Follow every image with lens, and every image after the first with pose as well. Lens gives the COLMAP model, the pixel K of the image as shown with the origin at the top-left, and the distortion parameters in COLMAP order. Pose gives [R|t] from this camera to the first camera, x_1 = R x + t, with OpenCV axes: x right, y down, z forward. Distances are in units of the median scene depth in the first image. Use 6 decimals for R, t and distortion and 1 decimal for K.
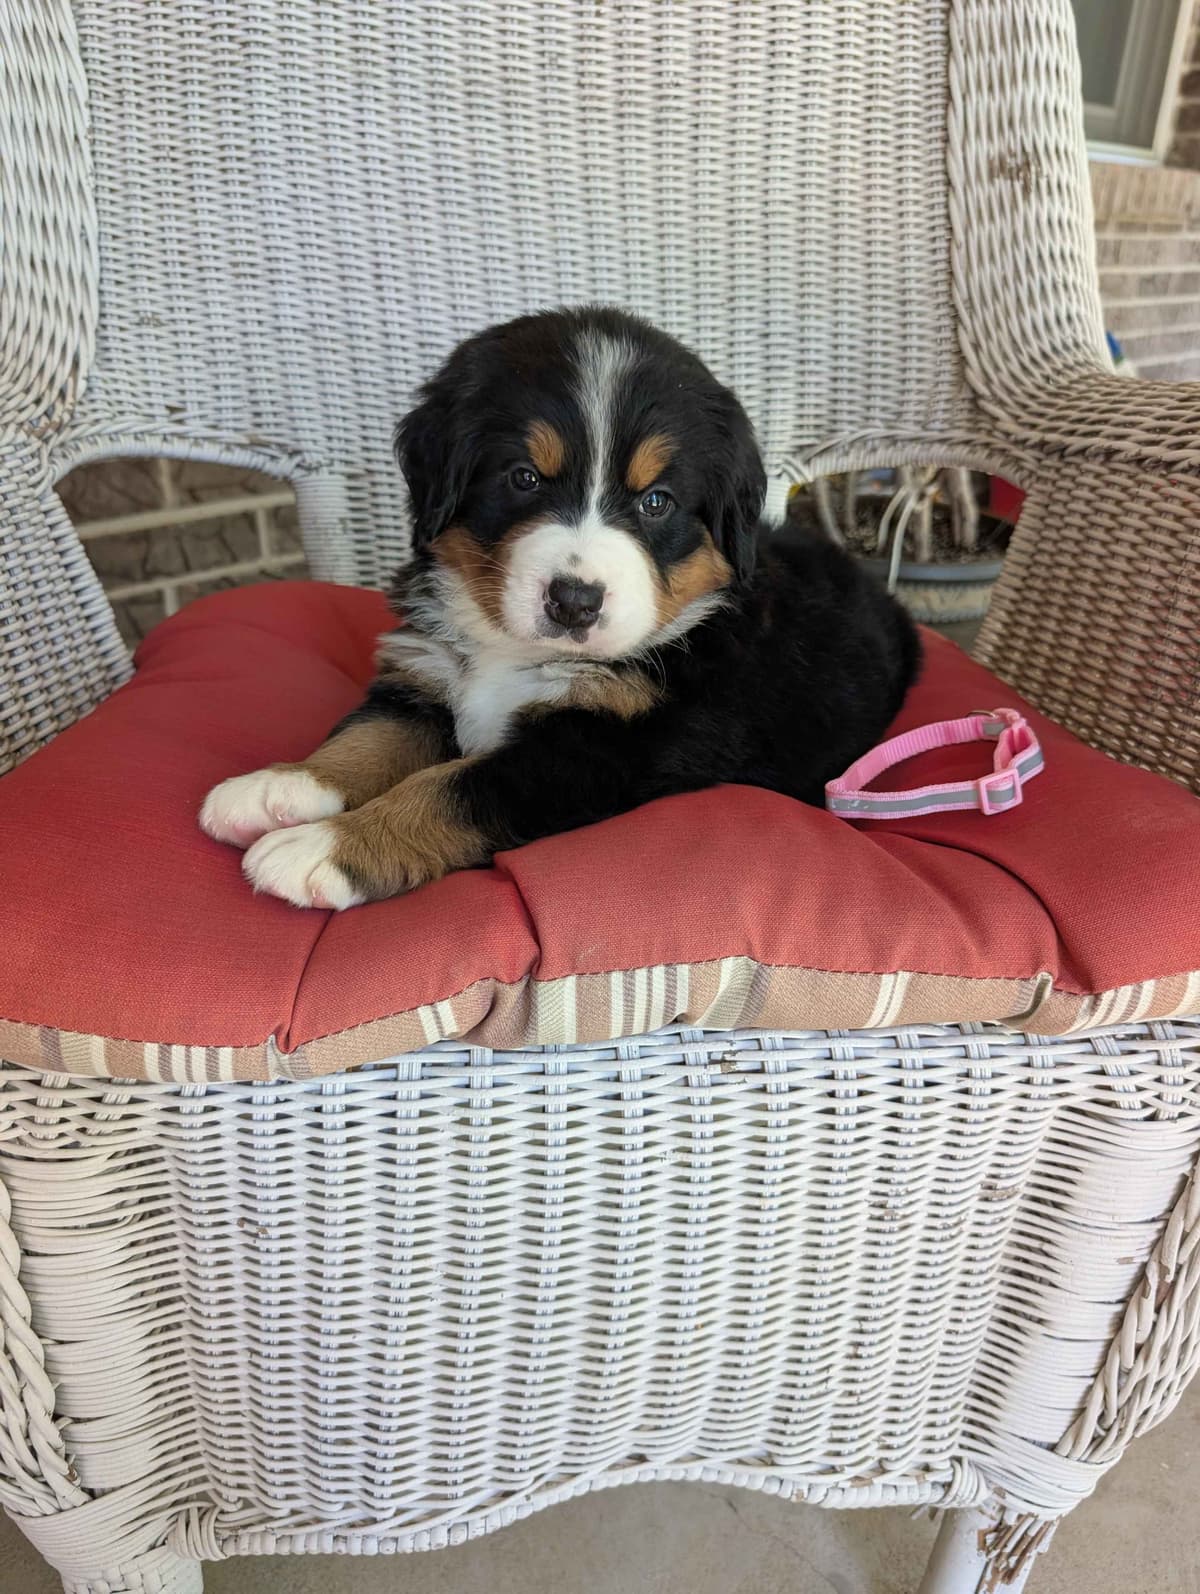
lens RADIAL K [[798.4, 0, 627.5], [0, 798.4, 827.1], [0, 0, 1]] dist [-0.008243, -0.000945]
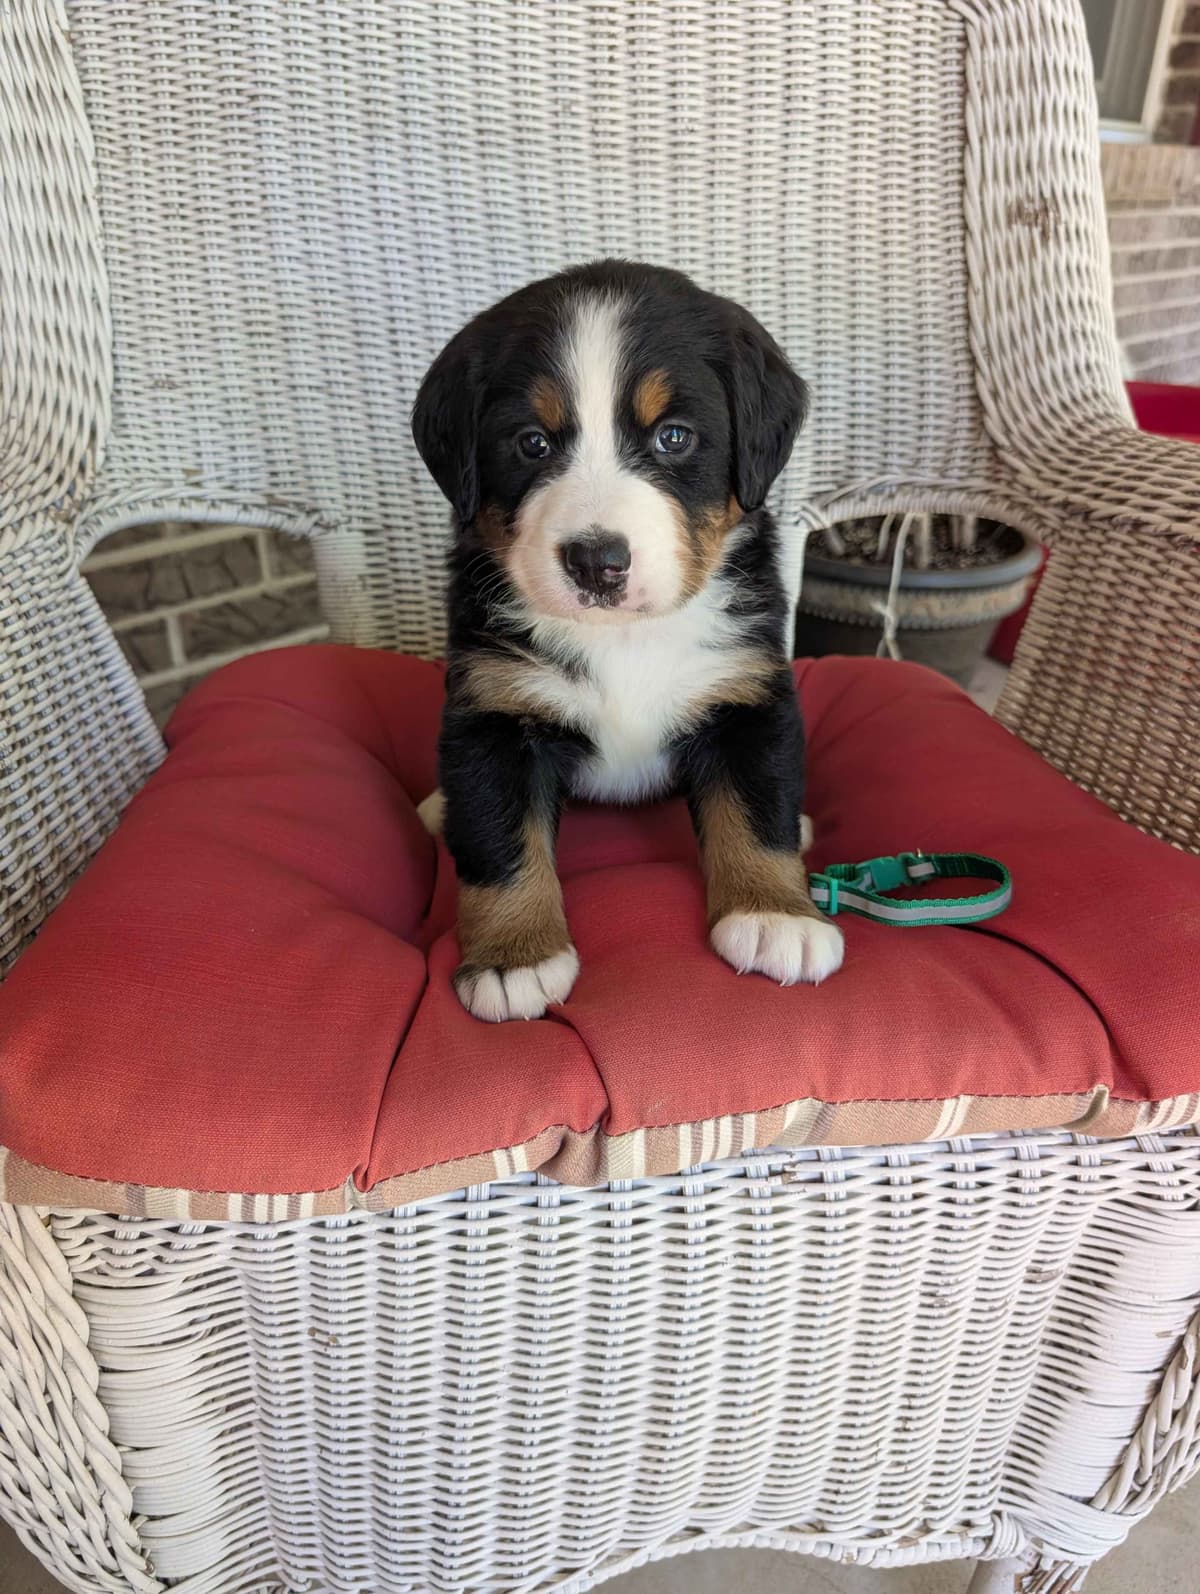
lens RADIAL K [[798.4, 0, 614.8], [0, 798.4, 801.9], [0, 0, 1]] dist [-0.008243, -0.000945]
pose [[0.999788, -0.018124, 0.009808, -0.063181], [0.017893, 0.999571, 0.023199, -0.136210], [-0.010224, -0.023019, 0.999683, -0.006982]]
